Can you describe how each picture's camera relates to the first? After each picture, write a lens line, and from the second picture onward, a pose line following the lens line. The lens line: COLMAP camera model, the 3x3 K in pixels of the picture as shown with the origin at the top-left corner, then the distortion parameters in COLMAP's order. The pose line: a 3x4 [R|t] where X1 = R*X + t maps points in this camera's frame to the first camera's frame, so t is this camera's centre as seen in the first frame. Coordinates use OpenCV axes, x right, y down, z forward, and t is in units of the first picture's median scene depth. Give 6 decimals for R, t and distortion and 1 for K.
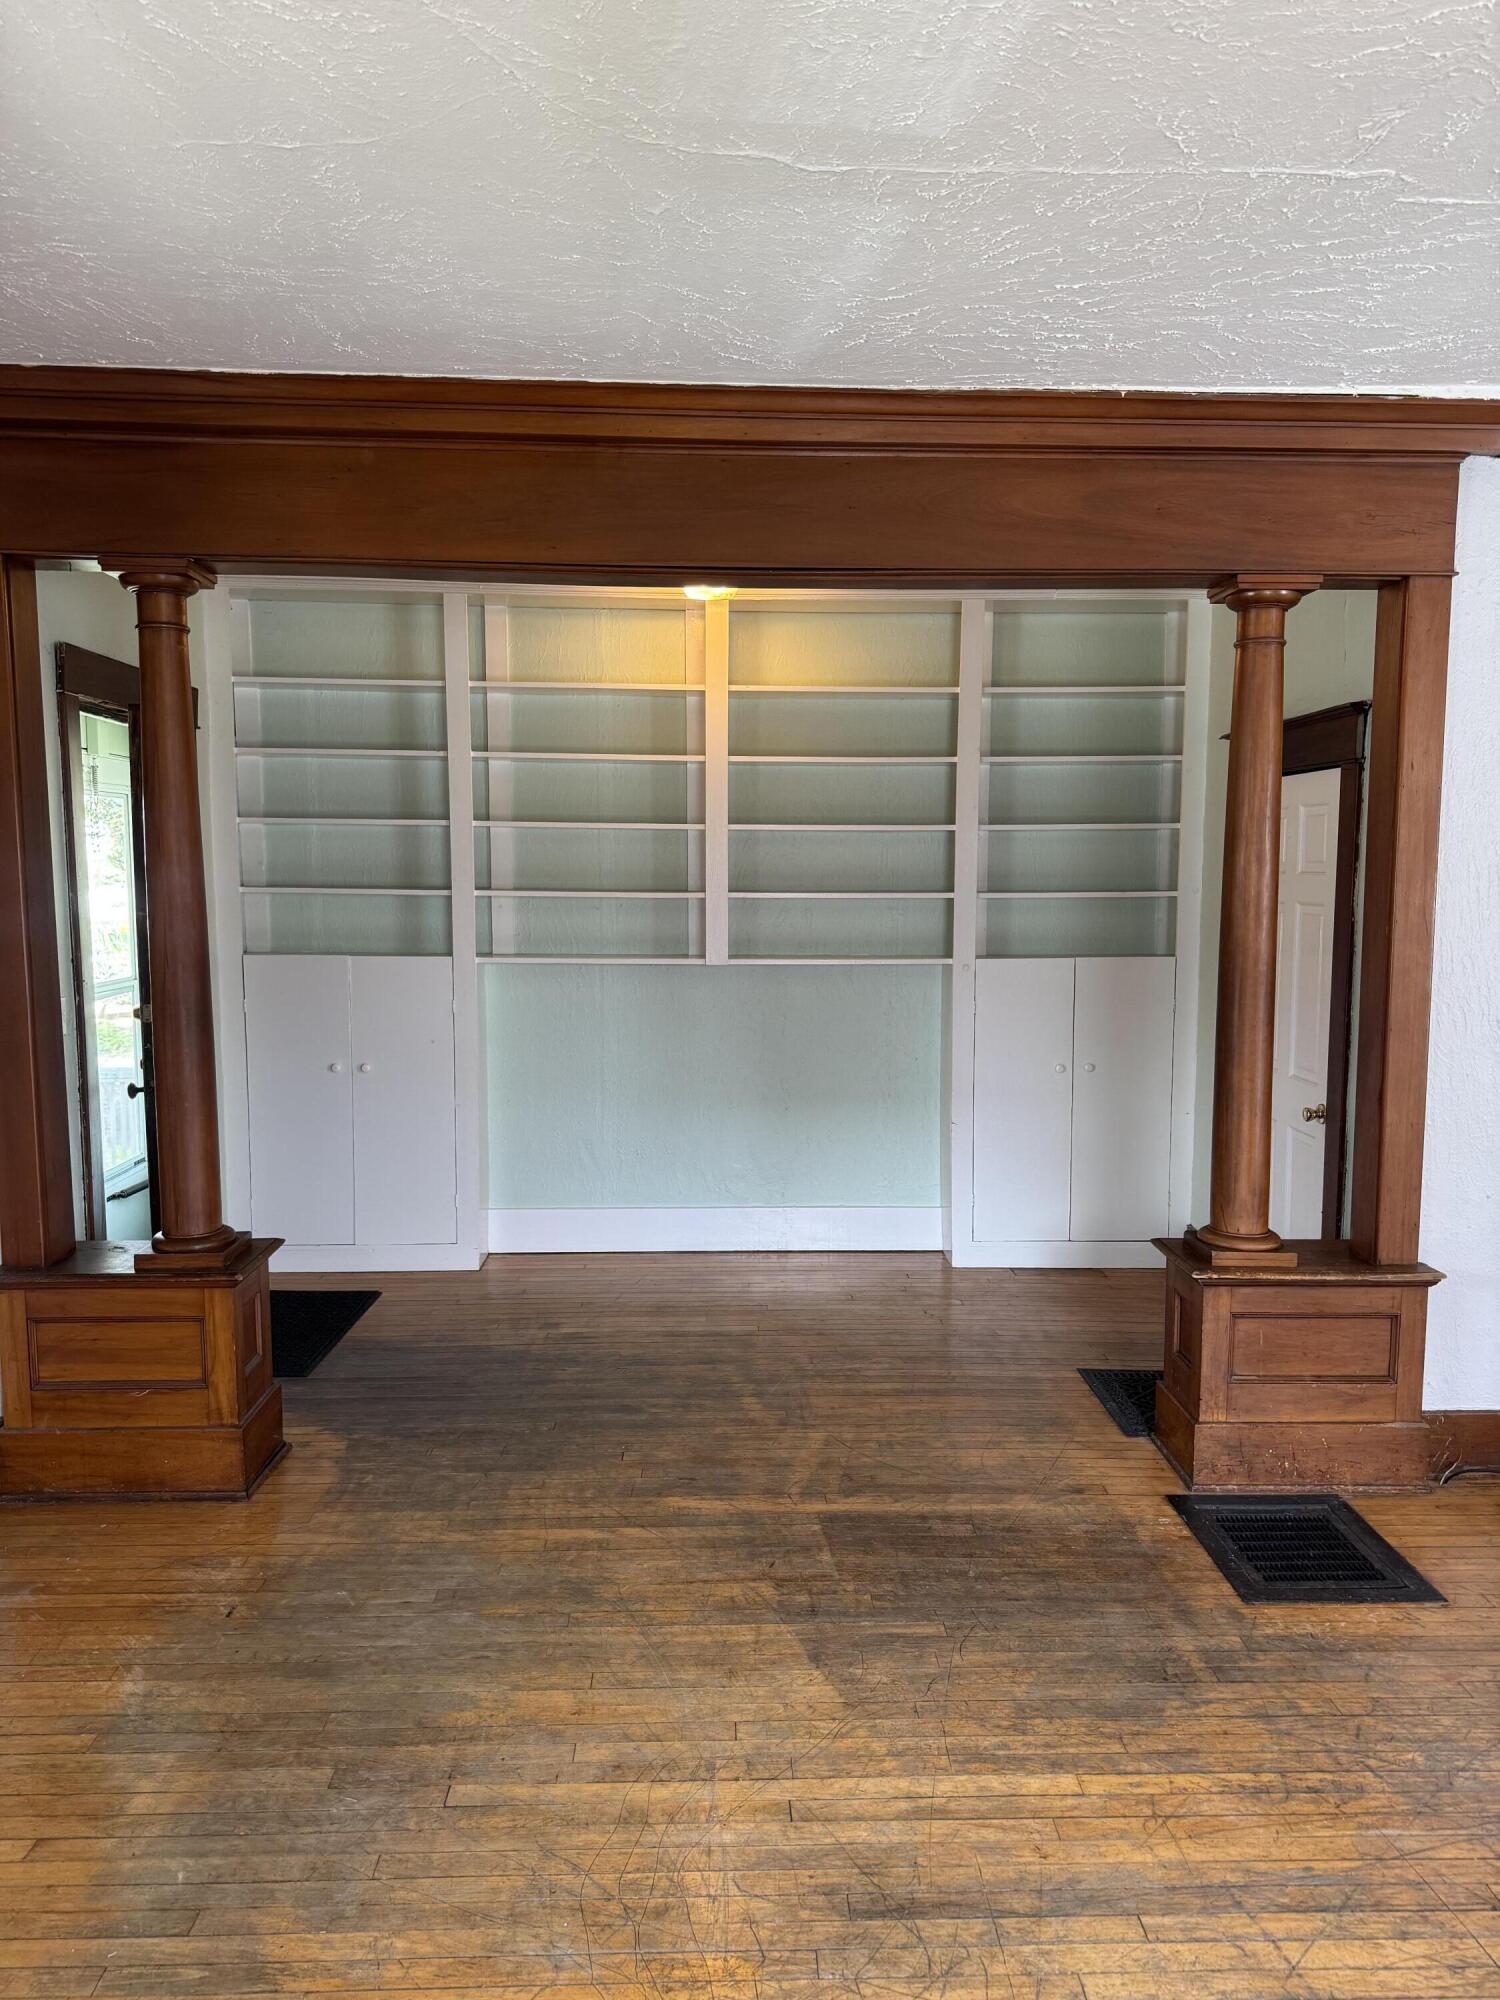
lens RADIAL K [[1412.8, 0, 756.2], [0, 1412.8, 1003.6], [0, 0, 1]] dist [0.038798, -0.036403]
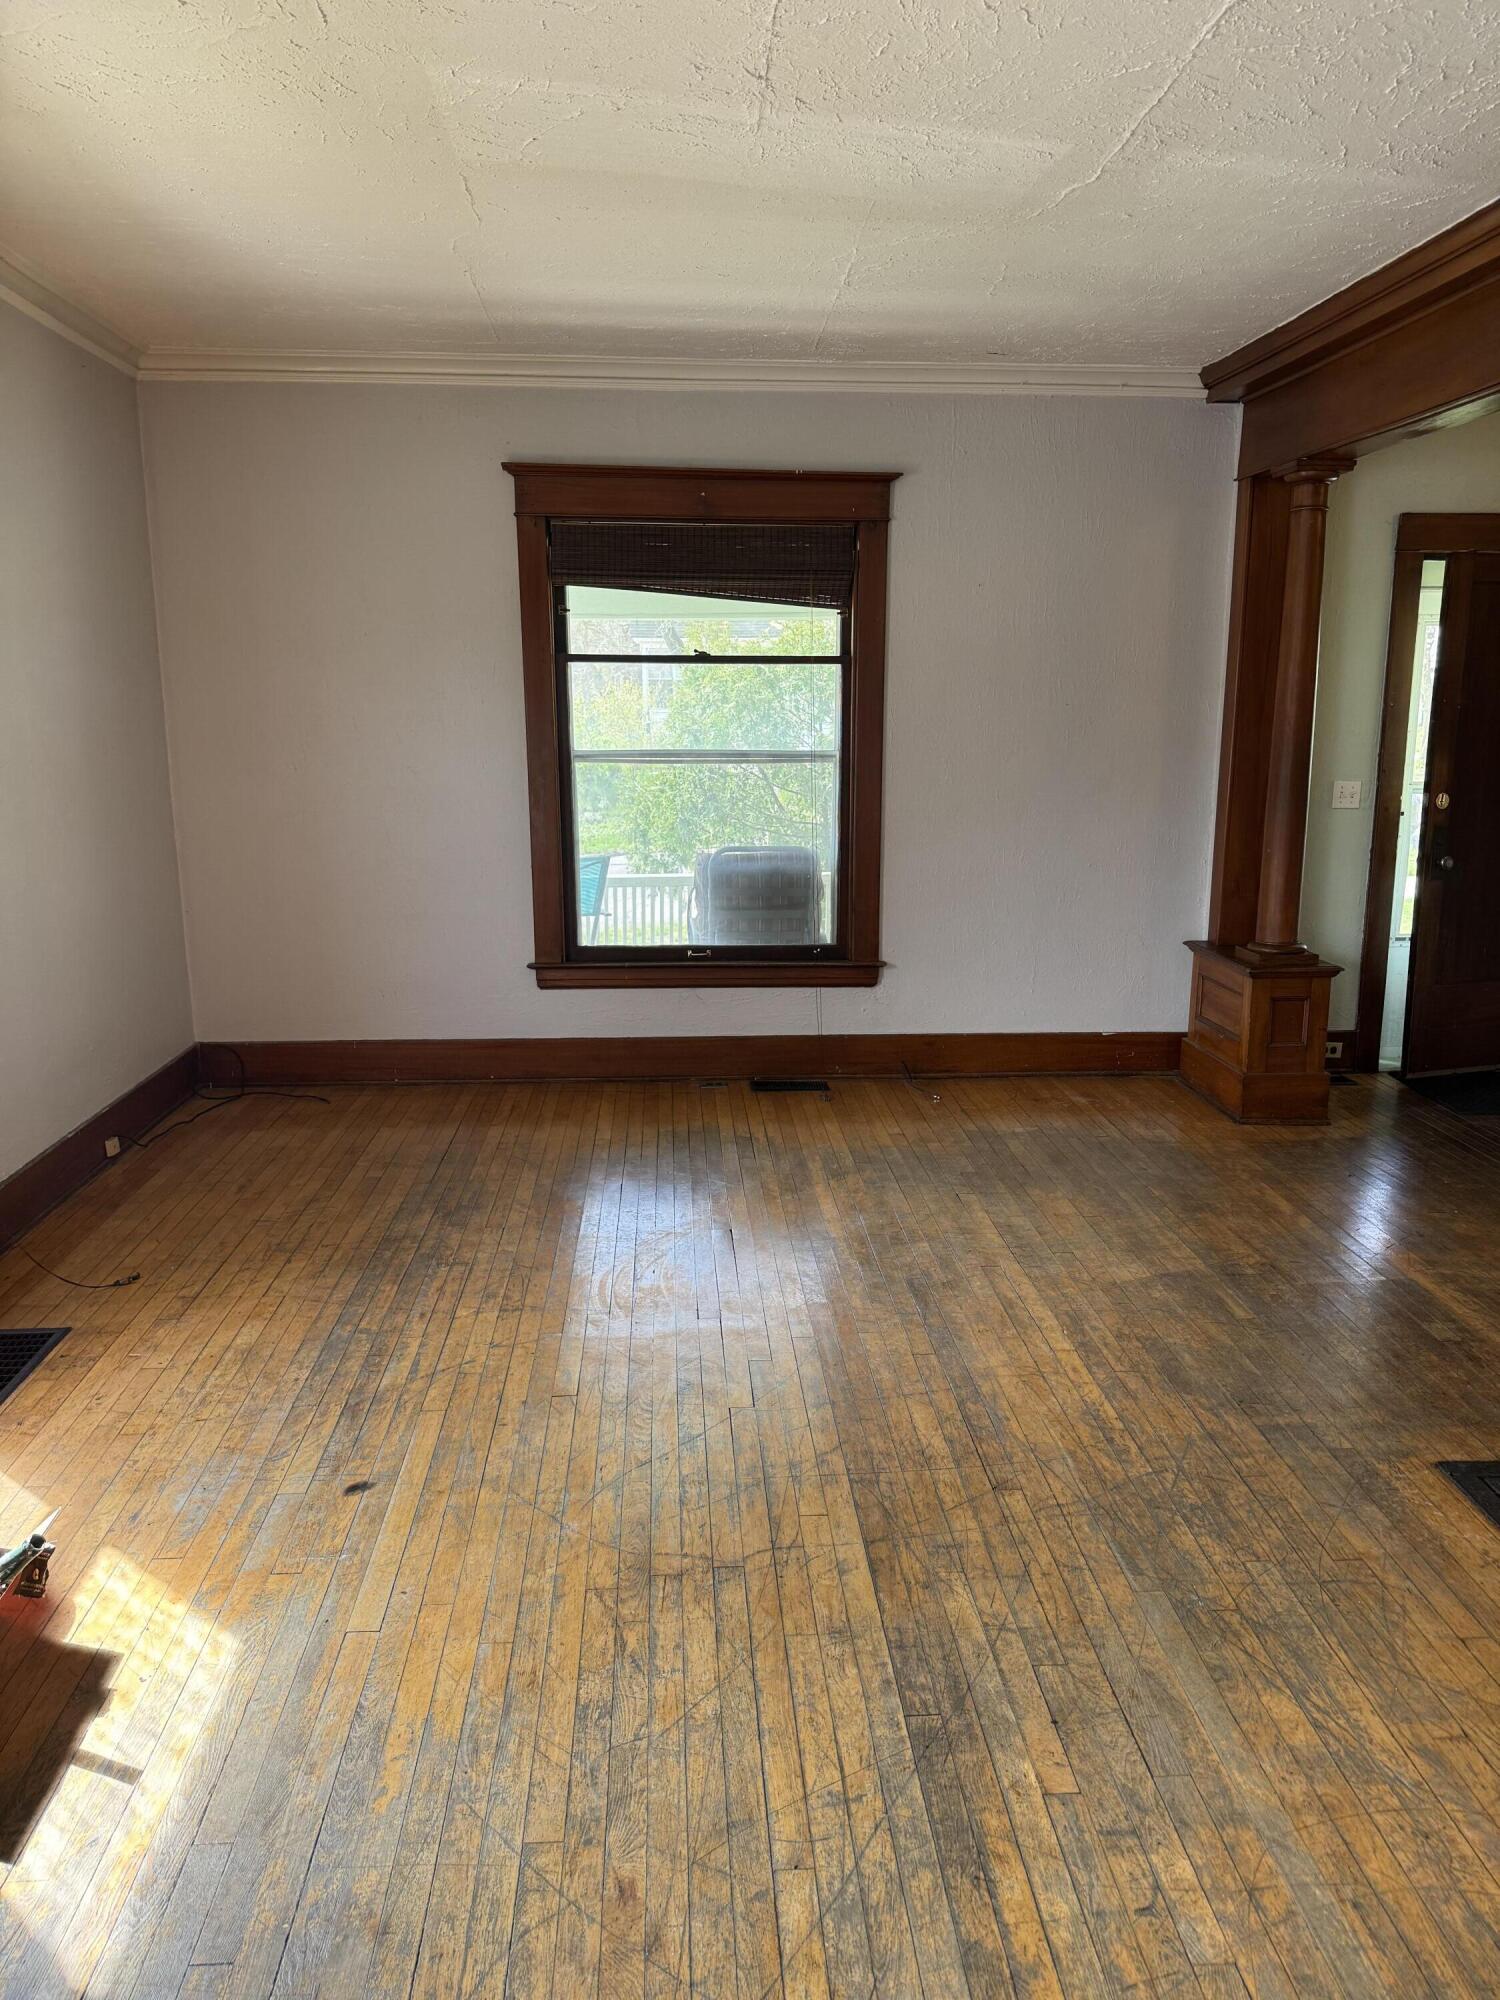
lens RADIAL K [[1392.4, 0, 746.4], [0, 1392.4, 1003.6], [0, 0, 1]] dist [0.083332, -0.110329]
pose [[0.024204, 0.203557, -0.978764, 1.282869], [-0.095193, 0.975071, 0.200435, -0.018117], [0.995165, 0.088321, 0.042978, 0.527227]]
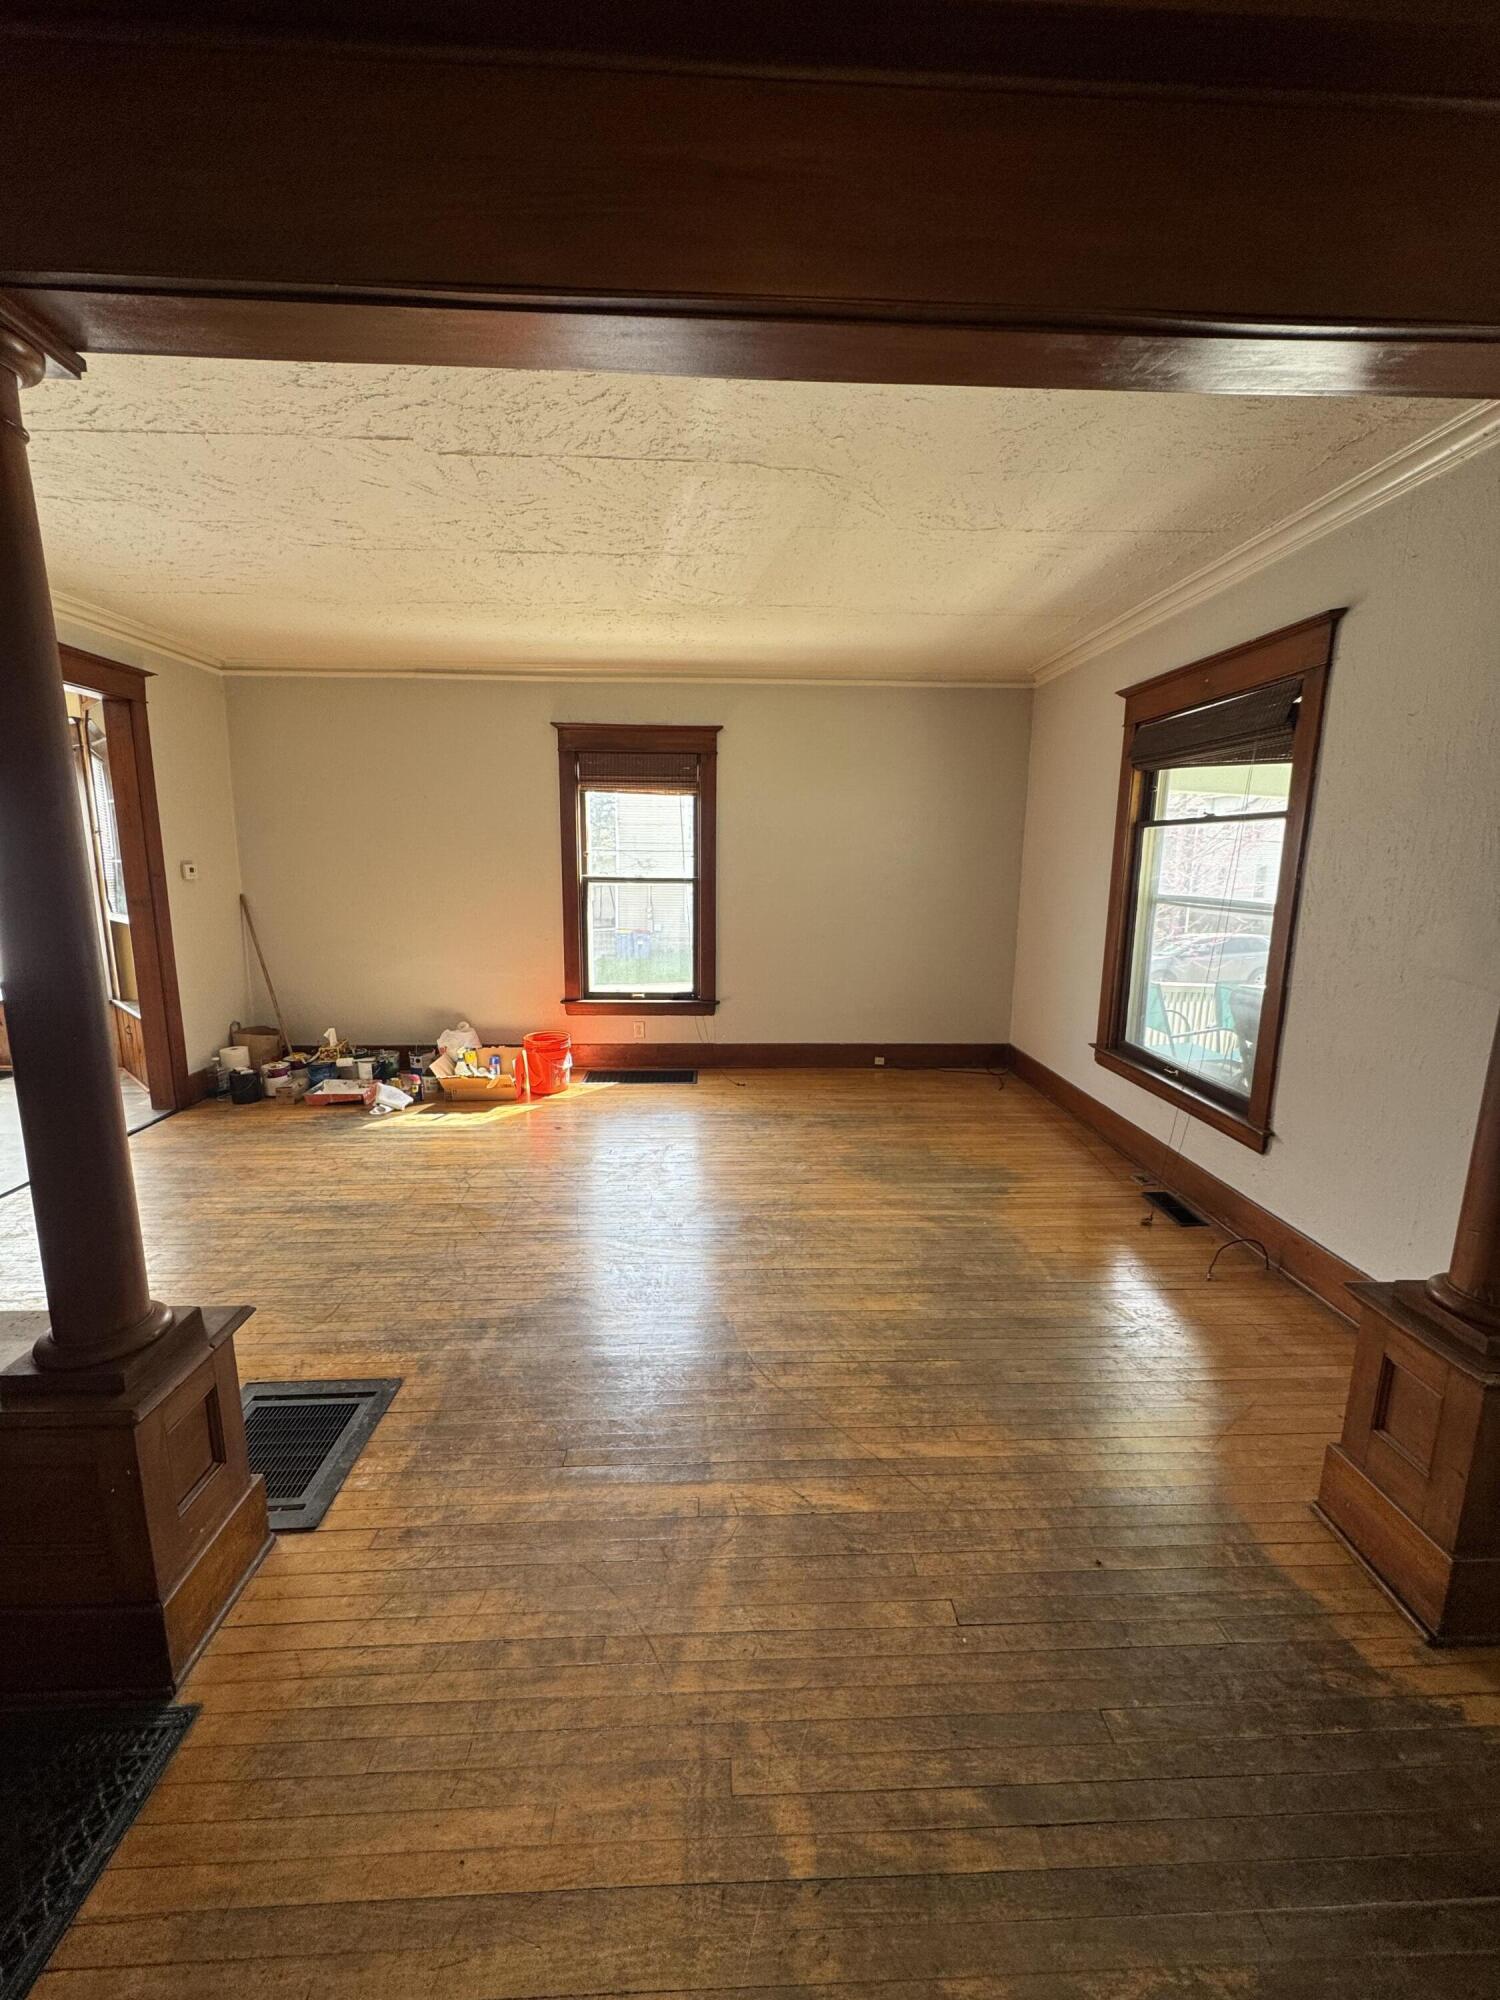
lens RADIAL K [[799.0, 0, 753.3], [0, 799.0, 1000.0], [0, 0, 1]] dist [-0.001936, -0.000126]
pose [[-0.999867, -0.013133, -0.009635, 0.027943], [-0.015249, 0.962608, 0.270468, -0.143413], [0.005722, 0.270579, -0.962681, 1.774278]]
